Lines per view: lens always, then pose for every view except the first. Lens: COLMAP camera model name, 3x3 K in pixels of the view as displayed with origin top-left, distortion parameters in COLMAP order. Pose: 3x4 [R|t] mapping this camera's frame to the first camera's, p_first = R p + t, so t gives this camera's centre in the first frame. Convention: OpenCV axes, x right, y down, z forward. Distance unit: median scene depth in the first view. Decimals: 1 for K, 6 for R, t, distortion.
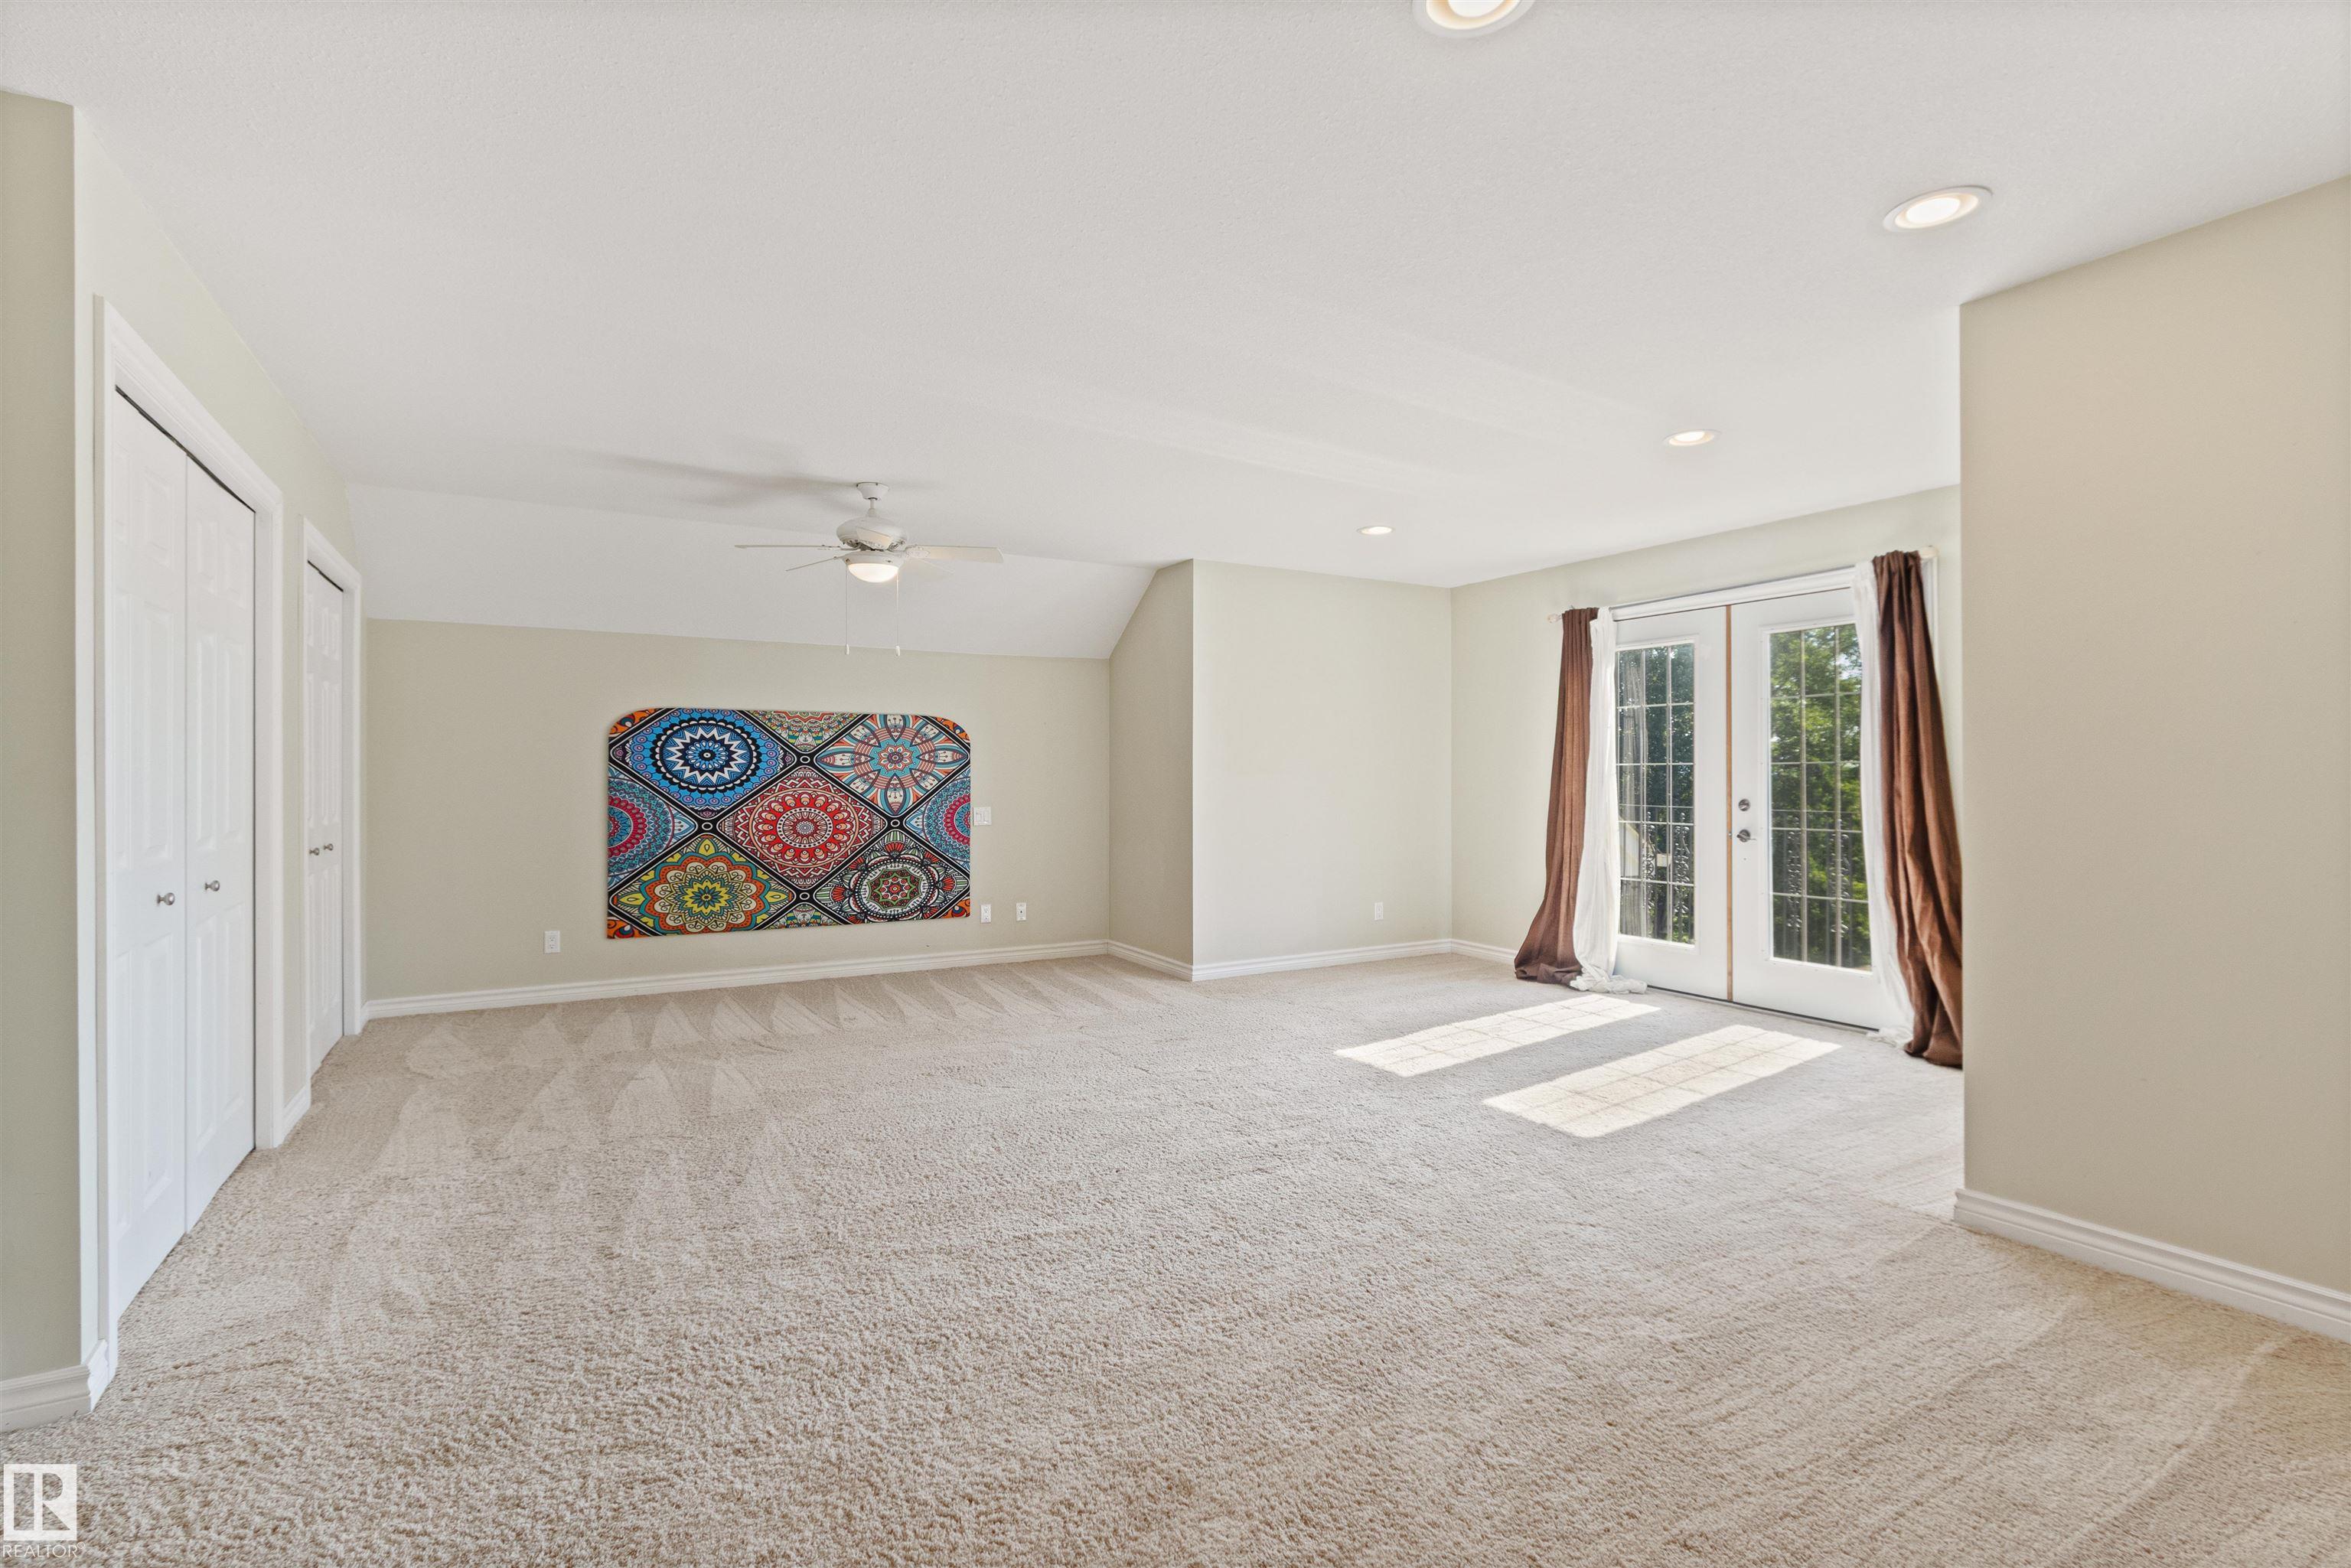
lens RADIAL K [[1095.8, 0, 1174.1], [0, 1095.8, 777.0], [0, 0, 1]] dist [0.001804, 0.000661]
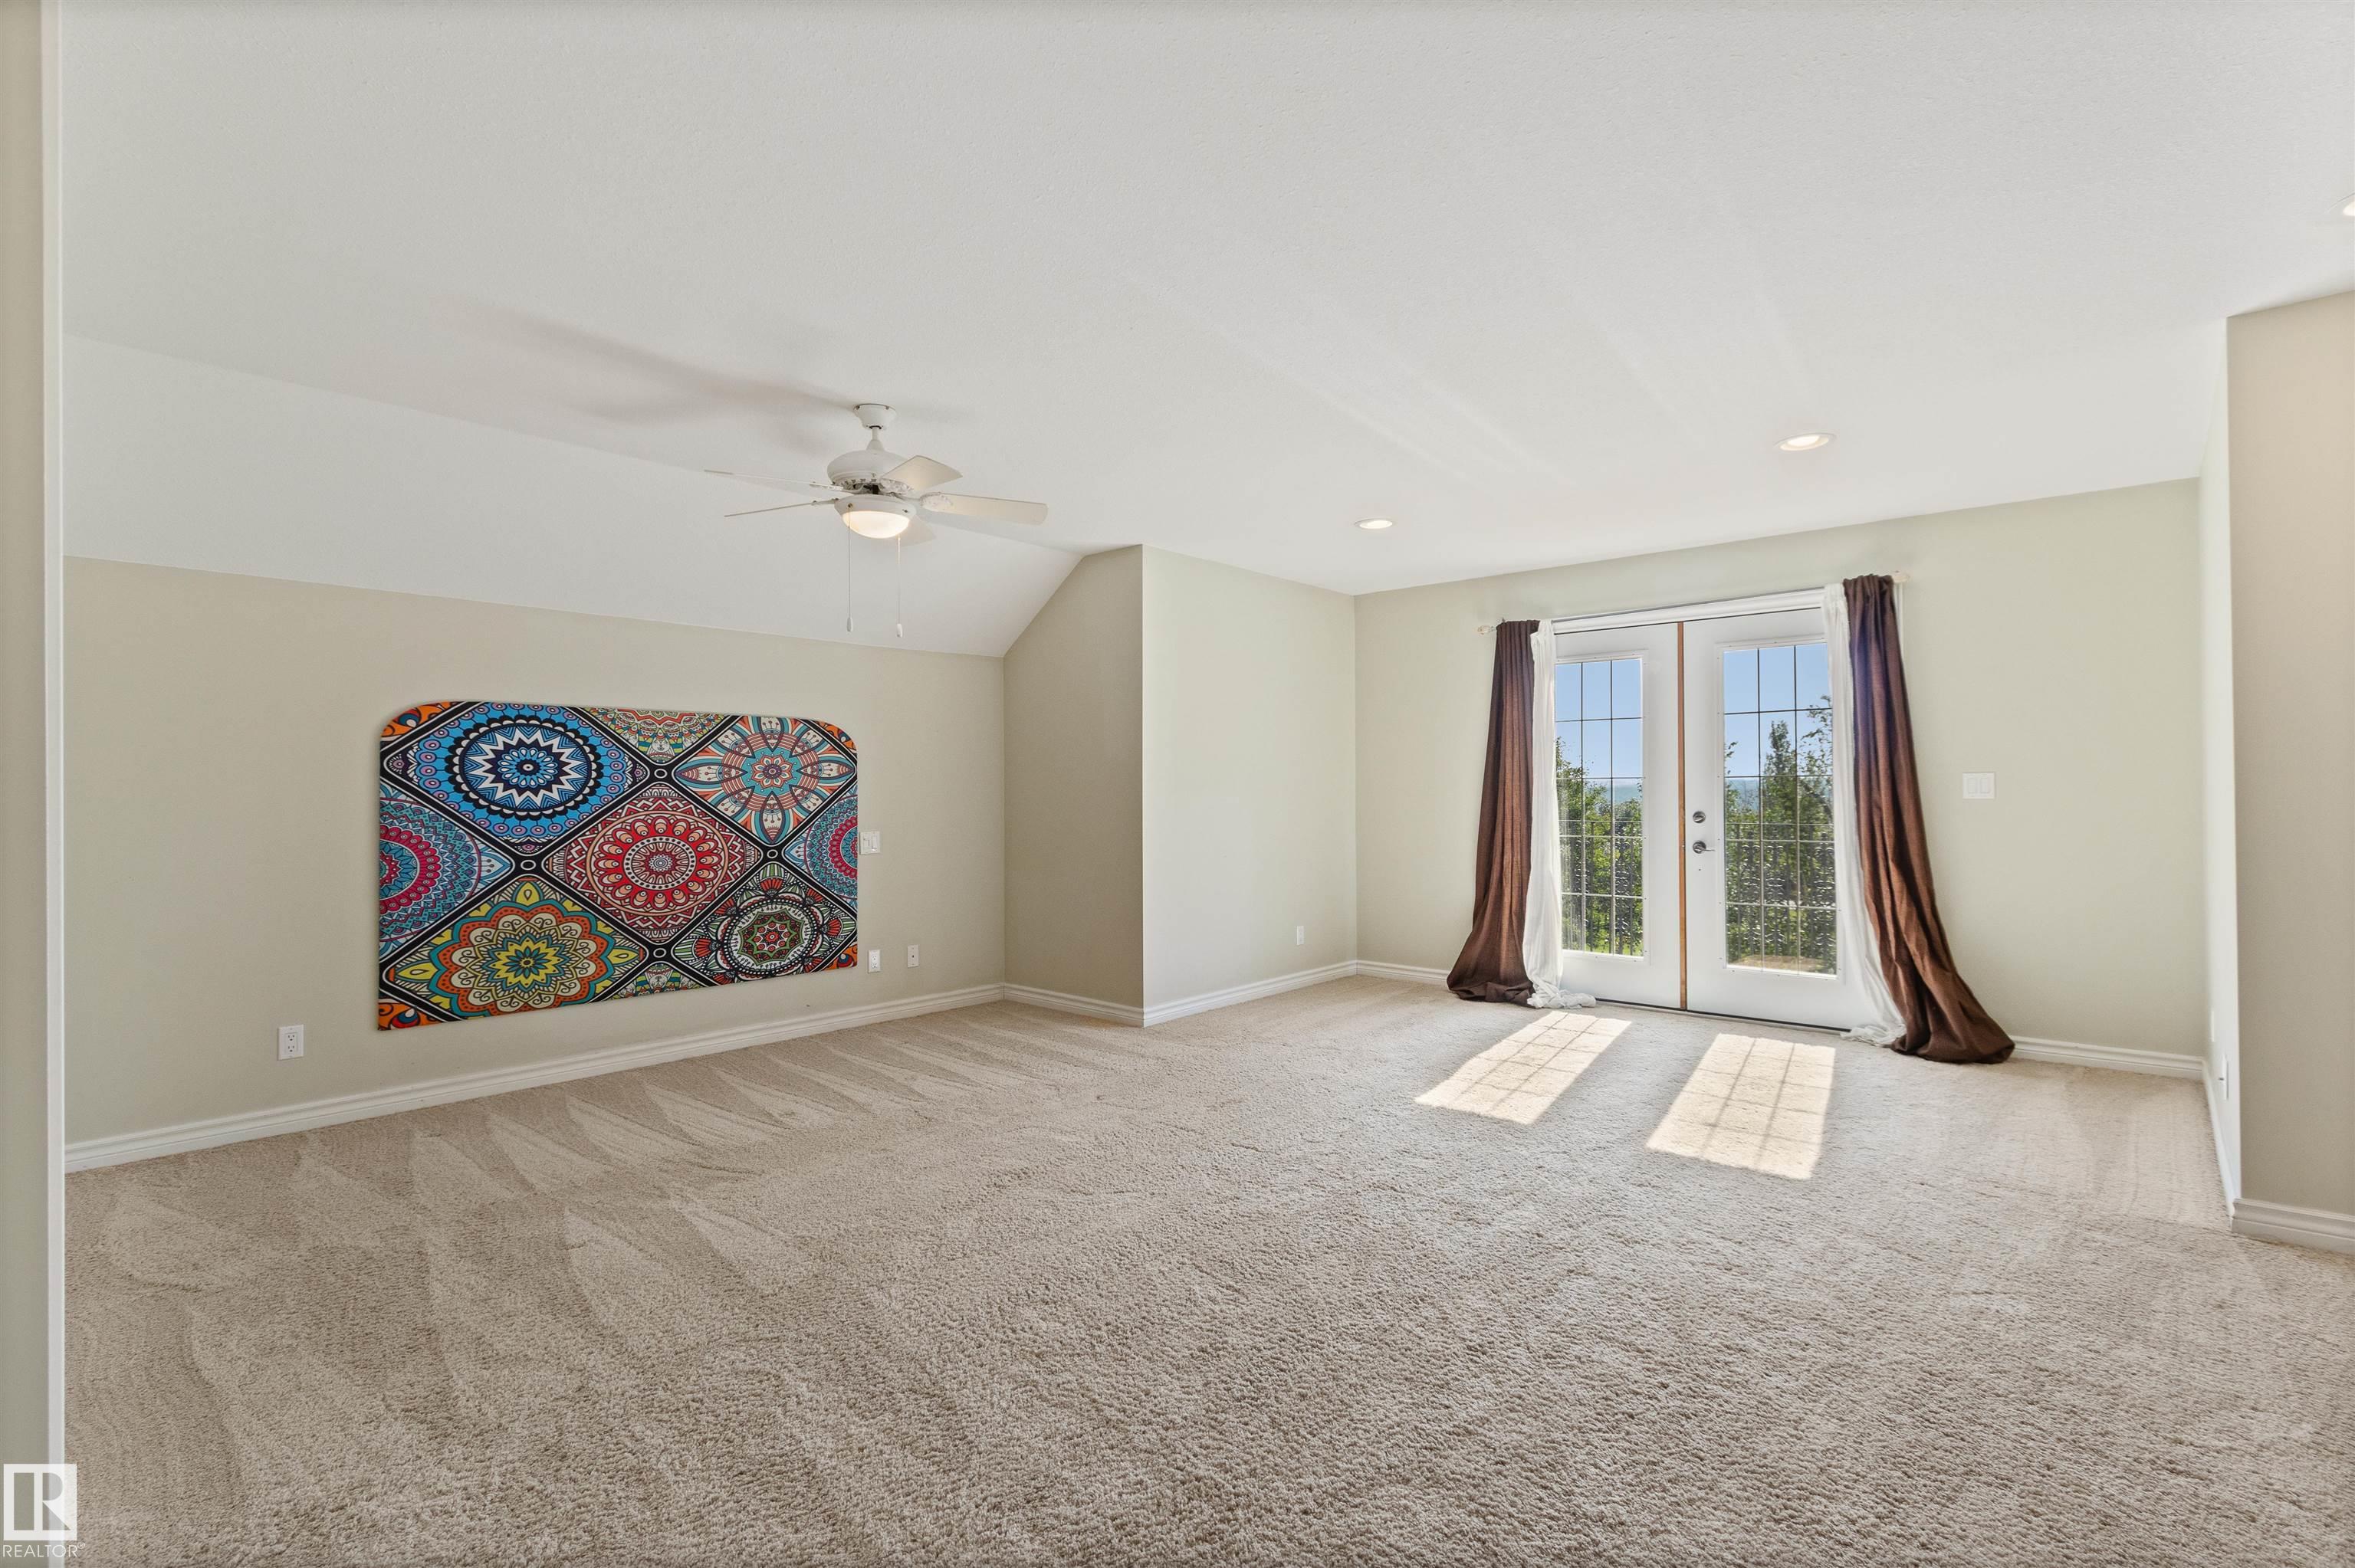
lens RADIAL K [[1094.0, 0, 1177.5], [0, 1094.0, 784.0], [0, 0, 1]] dist [0.006628, -0.000700]
pose [[0.947944, -0.003471, 0.318419, -0.246759], [0.006251, 0.999951, -0.007712, -0.000574], [-0.318377, 0.009301, 0.947919, 0.169028]]
